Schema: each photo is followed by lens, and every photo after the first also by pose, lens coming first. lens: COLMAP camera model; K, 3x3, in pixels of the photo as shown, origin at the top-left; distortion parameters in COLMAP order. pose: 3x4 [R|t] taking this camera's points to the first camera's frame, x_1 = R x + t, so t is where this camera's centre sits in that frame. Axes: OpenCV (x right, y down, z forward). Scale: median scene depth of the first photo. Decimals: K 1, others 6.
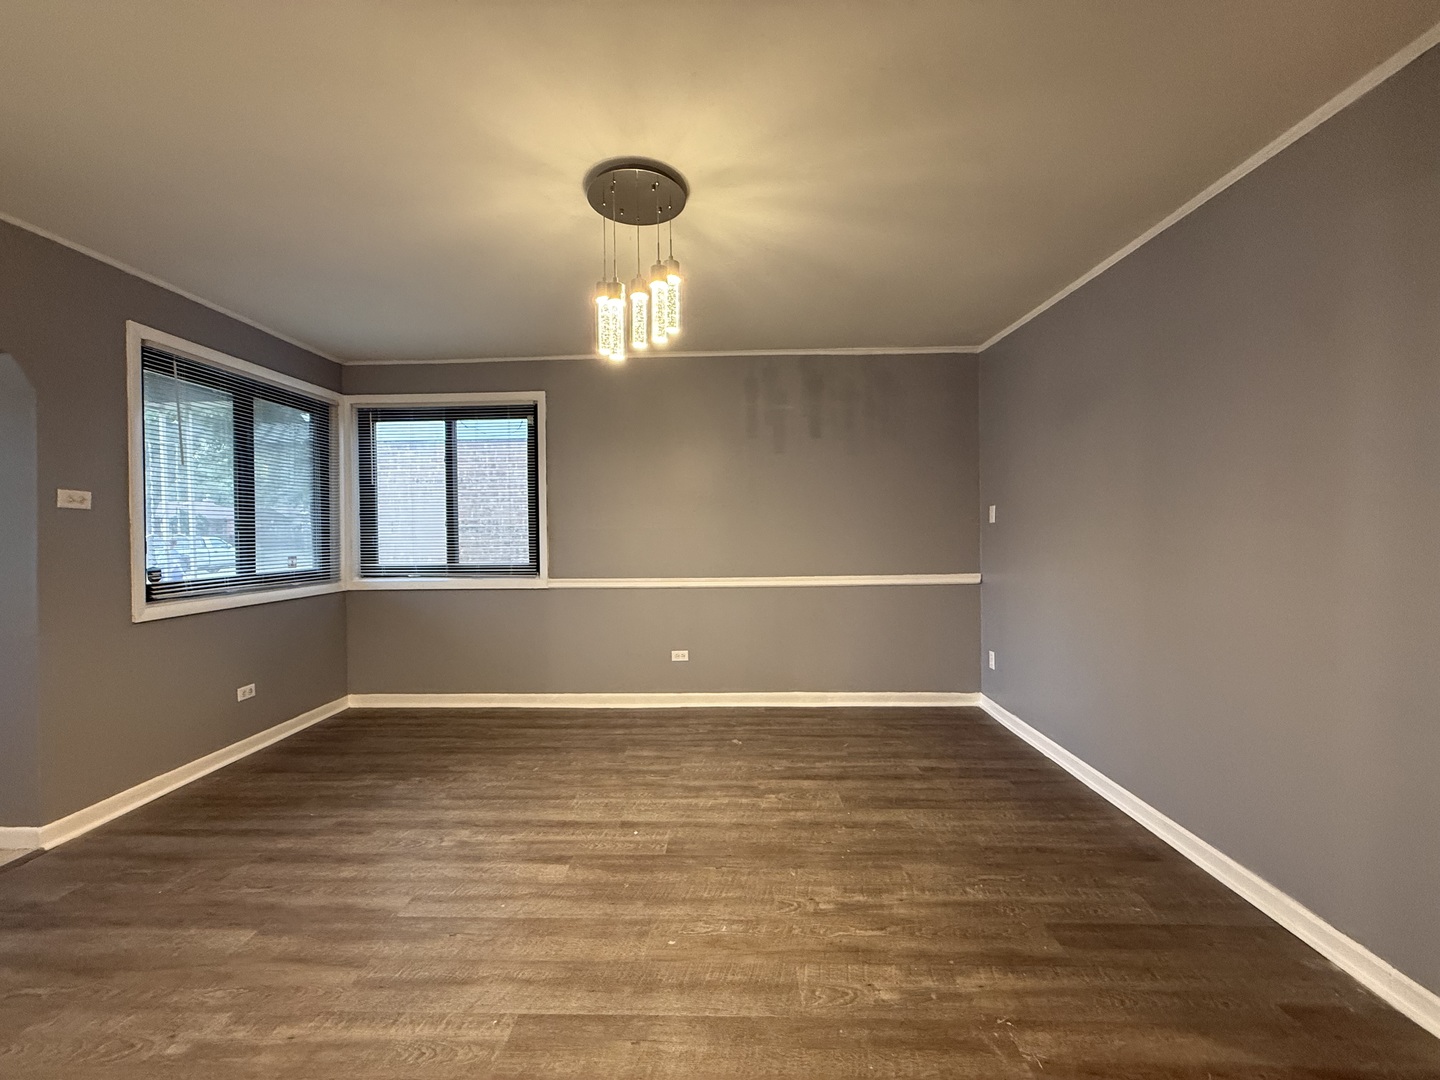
lens RADIAL K [[570.9, 0, 716.6], [0, 570.9, 536.8], [0, 0, 1]] dist [0.001880, -0.000027]
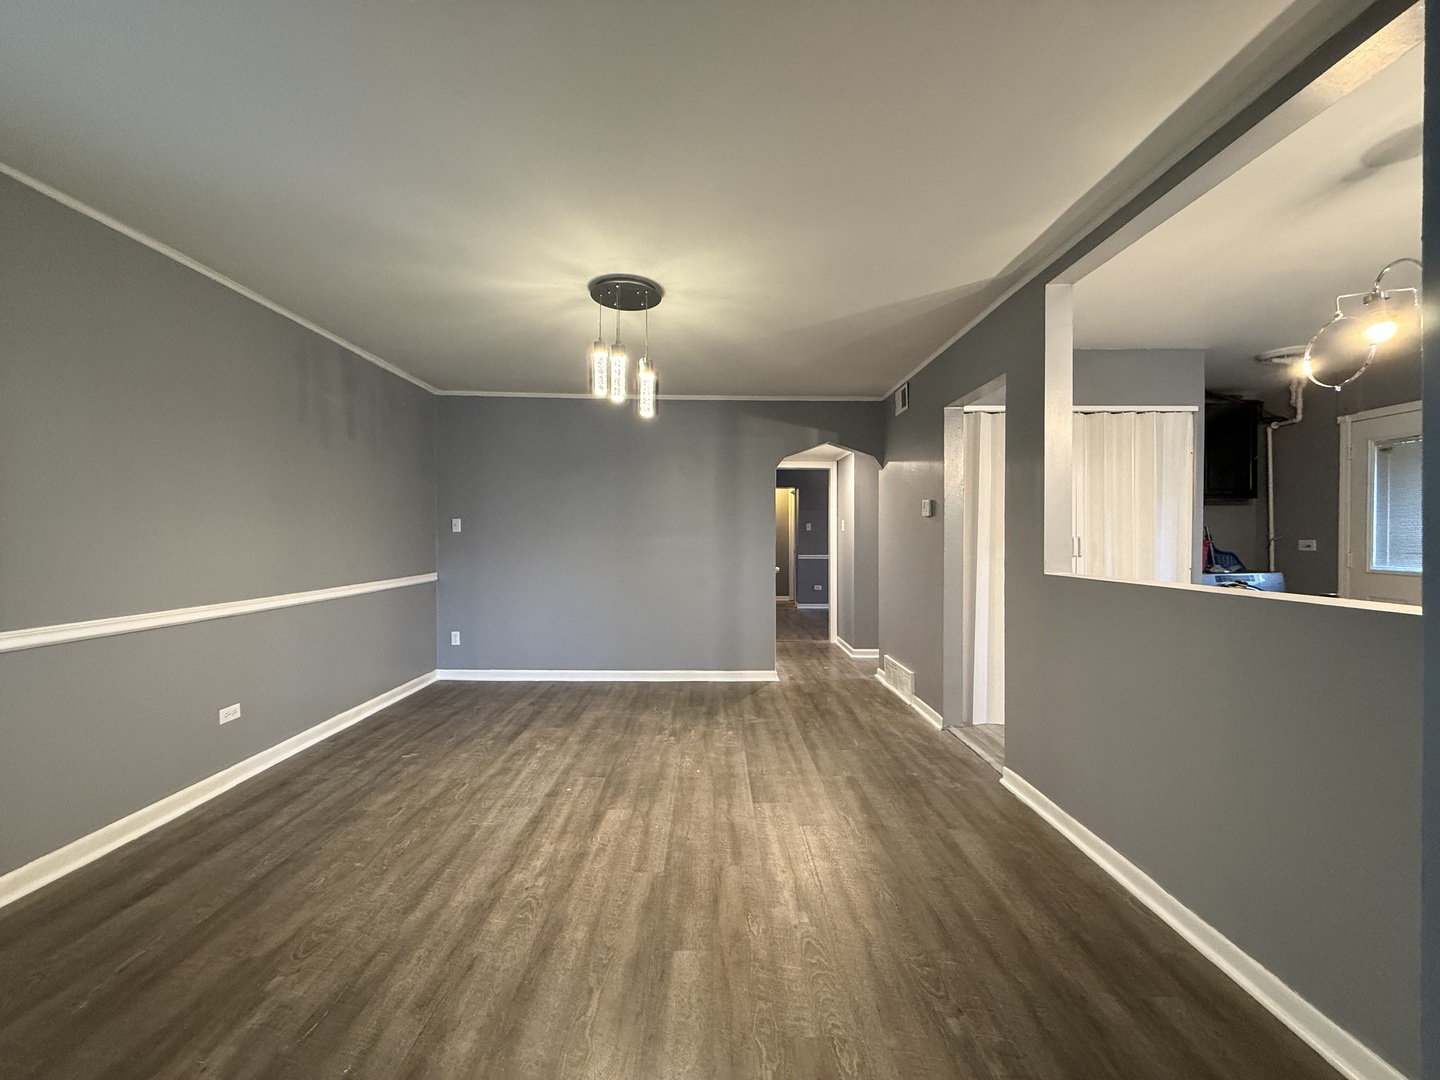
lens RADIAL K [[570.9, 0, 716.6], [0, 570.9, 536.8], [0, 0, 1]] dist [0.001880, -0.000027]
pose [[-0.030163, 0.010406, 0.999491, -1.298420], [0.012076, 0.999877, -0.010045, 0.011045], [-0.999472, 0.011767, -0.030285, 0.704577]]
